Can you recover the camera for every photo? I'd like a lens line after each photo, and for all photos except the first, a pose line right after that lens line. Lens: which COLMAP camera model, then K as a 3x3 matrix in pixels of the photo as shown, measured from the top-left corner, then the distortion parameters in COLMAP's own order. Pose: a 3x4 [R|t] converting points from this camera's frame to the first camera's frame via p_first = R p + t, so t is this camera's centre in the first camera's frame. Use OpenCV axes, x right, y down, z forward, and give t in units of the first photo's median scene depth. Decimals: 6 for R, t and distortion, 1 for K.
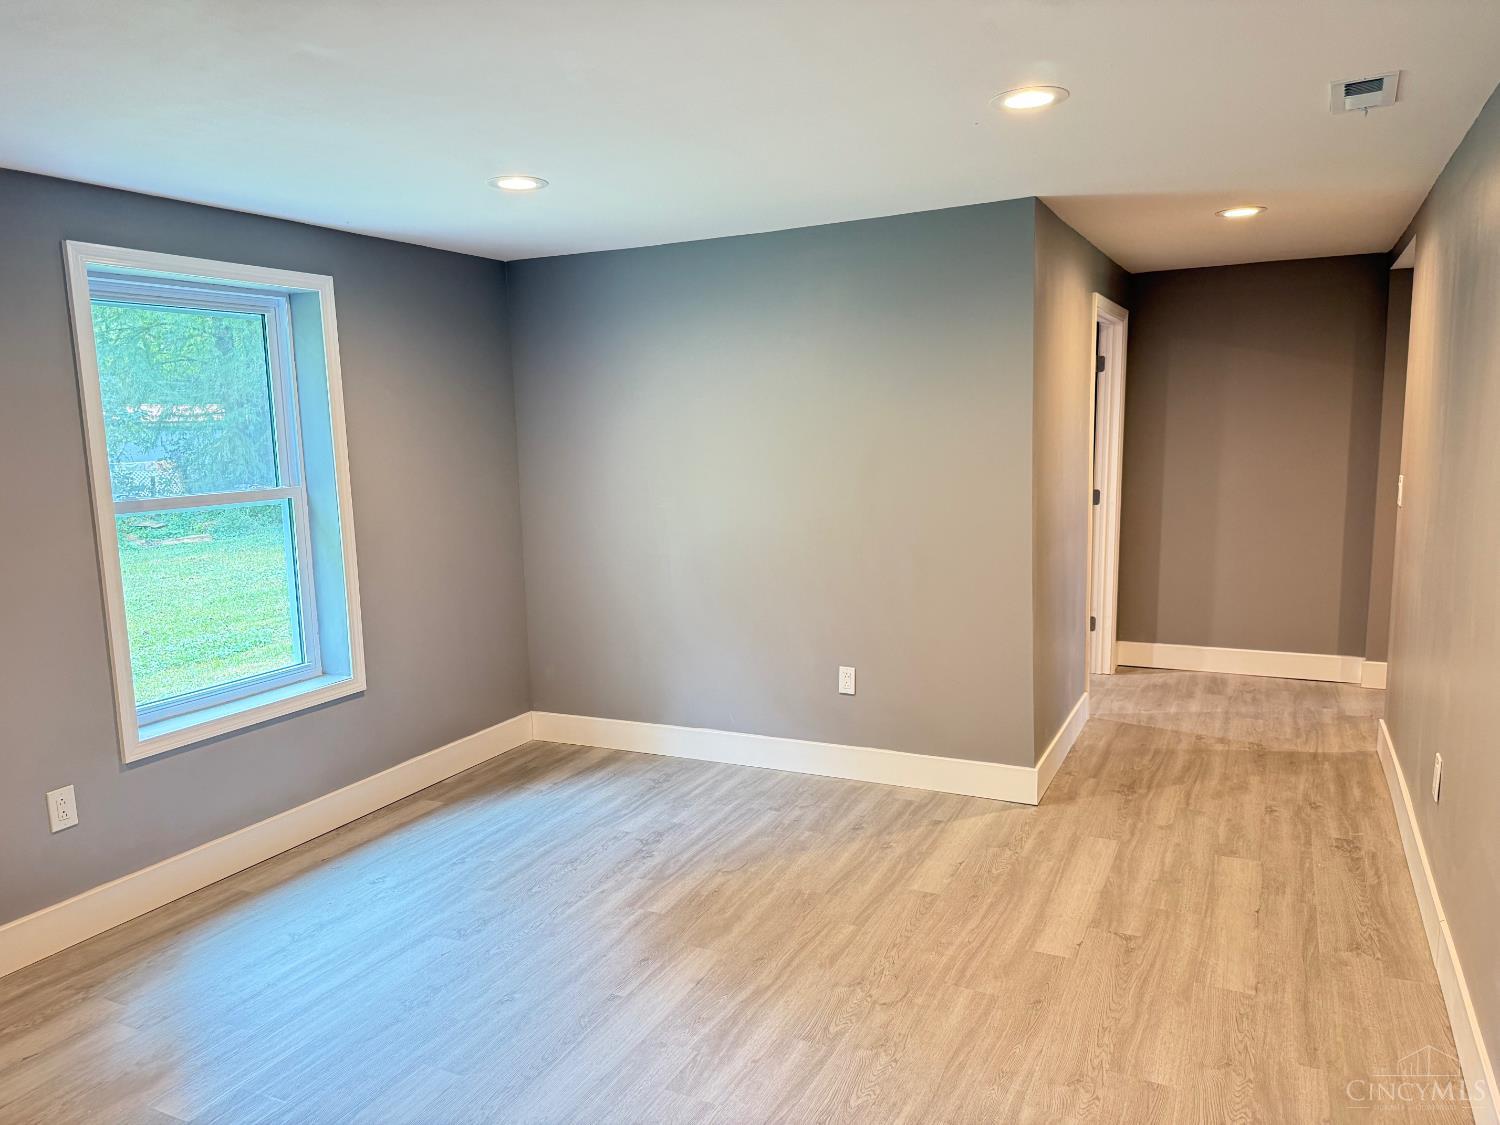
lens RADIAL K [[1044.1, 0, 738.9], [0, 1044.1, 556.5], [0, 0, 1]] dist [0.114846, -0.183469]
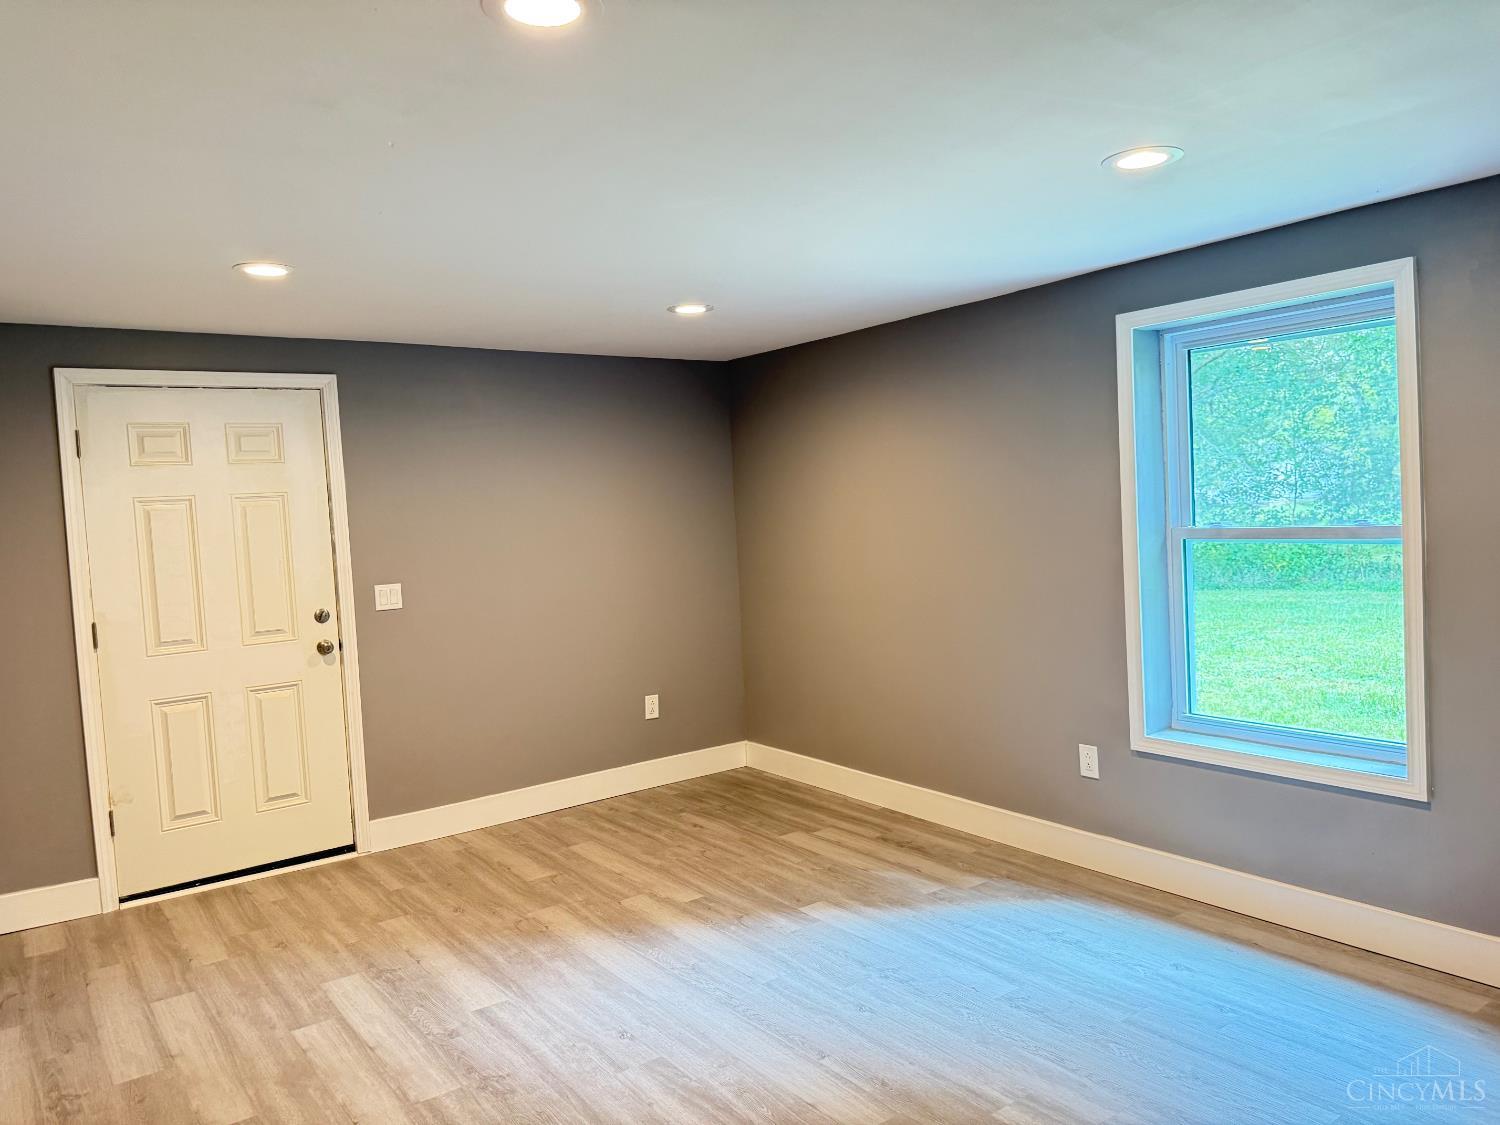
lens RADIAL K [[1051.2, 0, 748.4], [0, 1051.2, 530.2], [0, 0, 1]] dist [0.004508, -0.003978]
pose [[-0.449495, 0.071543, -0.890413, 0.628430], [-0.045741, 0.993637, 0.102927, -0.145573], [0.892111, 0.086993, -0.443363, 1.100090]]
